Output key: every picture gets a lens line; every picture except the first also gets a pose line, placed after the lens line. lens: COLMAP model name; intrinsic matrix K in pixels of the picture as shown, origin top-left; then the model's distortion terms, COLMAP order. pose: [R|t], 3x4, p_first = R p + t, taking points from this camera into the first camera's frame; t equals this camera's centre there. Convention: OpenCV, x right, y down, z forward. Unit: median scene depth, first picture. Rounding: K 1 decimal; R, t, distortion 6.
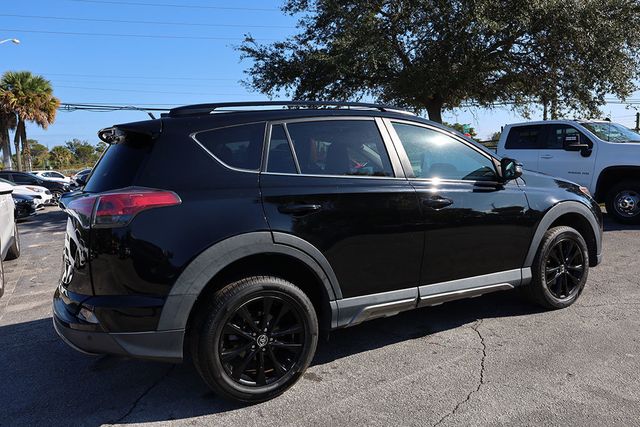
lens RADIAL K [[439.2, 0, 325.5], [0, 439.2, 216.2], [0, 0, 1]] dist [-0.001813, -0.003582]
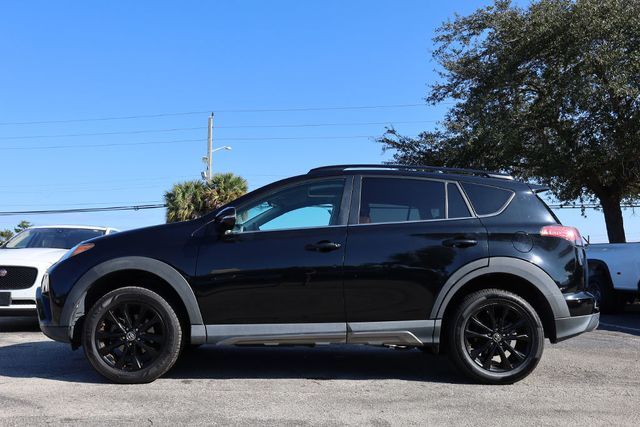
lens RADIAL K [[489.3, 0, 311.1], [0, 489.3, 239.0], [0, 0, 1]] dist [-0.005591, -0.001541]
pose [[0.903746, 0.029150, -0.427075, 0.143841], [-0.104363, 0.982578, -0.153781, 0.026998], [0.415152, 0.183550, 0.891043, -0.018772]]
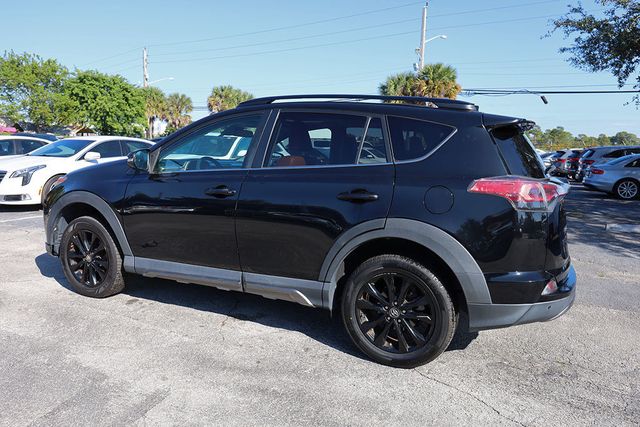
lens RADIAL K [[439.2, 0, 329.9], [0, 439.2, 209.8], [0, 0, 1]] dist [-0.001813, -0.003582]
pose [[0.635820, 0.172441, -0.752328, 0.231838], [-0.155575, 0.983350, 0.093912, -0.023652], [0.755996, 0.057332, 0.652061, 0.098016]]
